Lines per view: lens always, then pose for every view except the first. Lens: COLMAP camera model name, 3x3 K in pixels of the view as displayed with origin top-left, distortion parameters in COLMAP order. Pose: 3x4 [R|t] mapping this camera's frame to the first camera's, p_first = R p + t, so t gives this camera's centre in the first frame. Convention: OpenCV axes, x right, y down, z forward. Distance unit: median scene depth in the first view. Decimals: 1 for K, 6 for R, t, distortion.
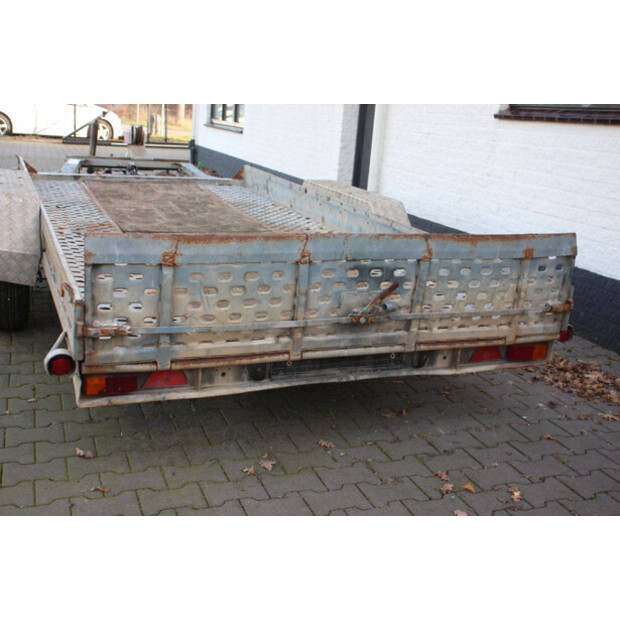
lens RADIAL K [[699.7, 0, 326.5], [0, 699.7, 334.5], [0, 0, 1]] dist [-0.061782, 0.232284]
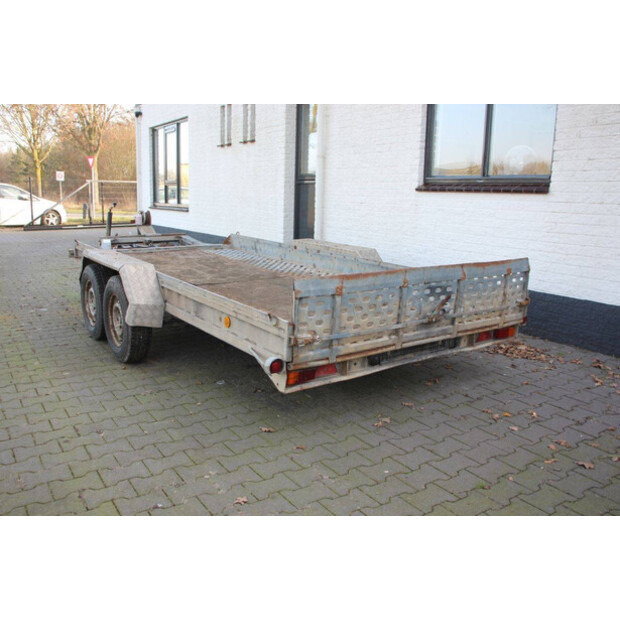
lens RADIAL K [[546.5, 0, 327.3], [0, 546.5, 309.0], [0, 0, 1]] dist [-0.128314, 0.137488]
pose [[0.973262, -0.099946, 0.206812, -0.428136], [0.117885, 0.990093, -0.076286, 0.020444], [-0.197138, 0.098627, 0.975402, -0.166485]]
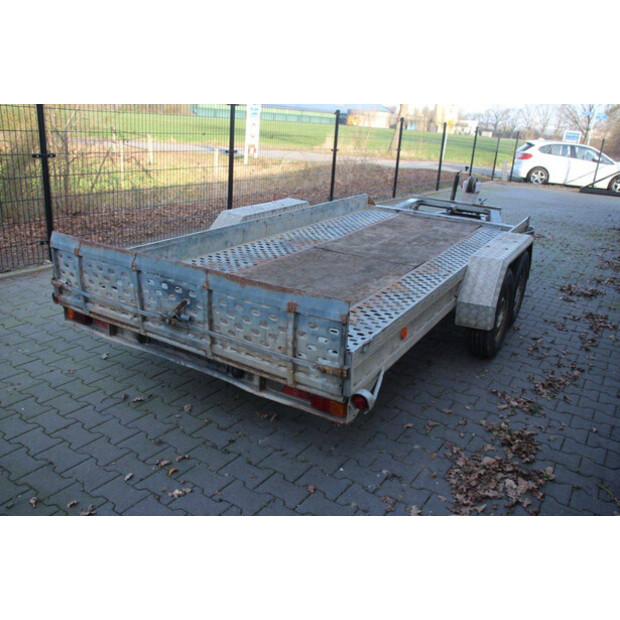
lens RADIAL K [[546.5, 0, 327.3], [0, 546.5, 309.0], [0, 0, 1]] dist [-0.128314, 0.137488]
pose [[0.598037, 0.230797, -0.767518, 1.018959], [-0.265066, 0.960707, 0.082355, -0.207788], [0.756368, 0.154192, 0.635715, 0.538299]]
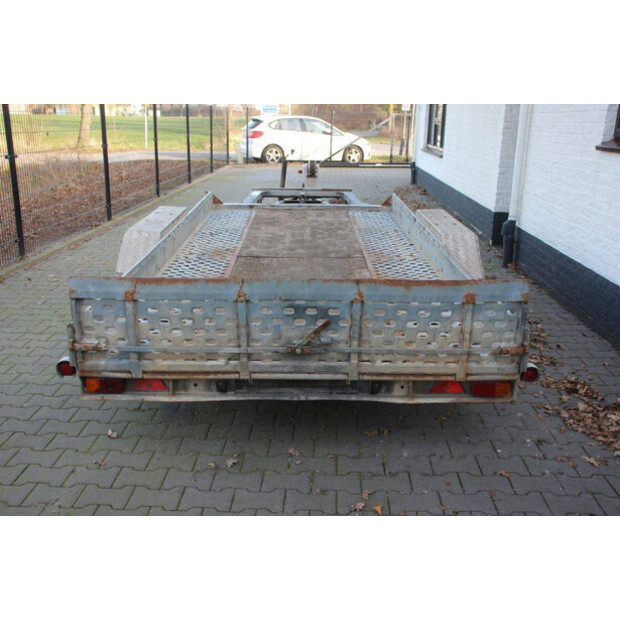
lens RADIAL K [[640.4, 0, 335.5], [0, 640.4, 310.9], [0, 0, 1]] dist [-0.037200, -0.006684]
pose [[0.927265, 0.053877, -0.370508, 0.488737], [-0.065144, 0.997714, -0.017955, -0.069894], [0.368694, 0.040786, 0.928656, 0.018710]]
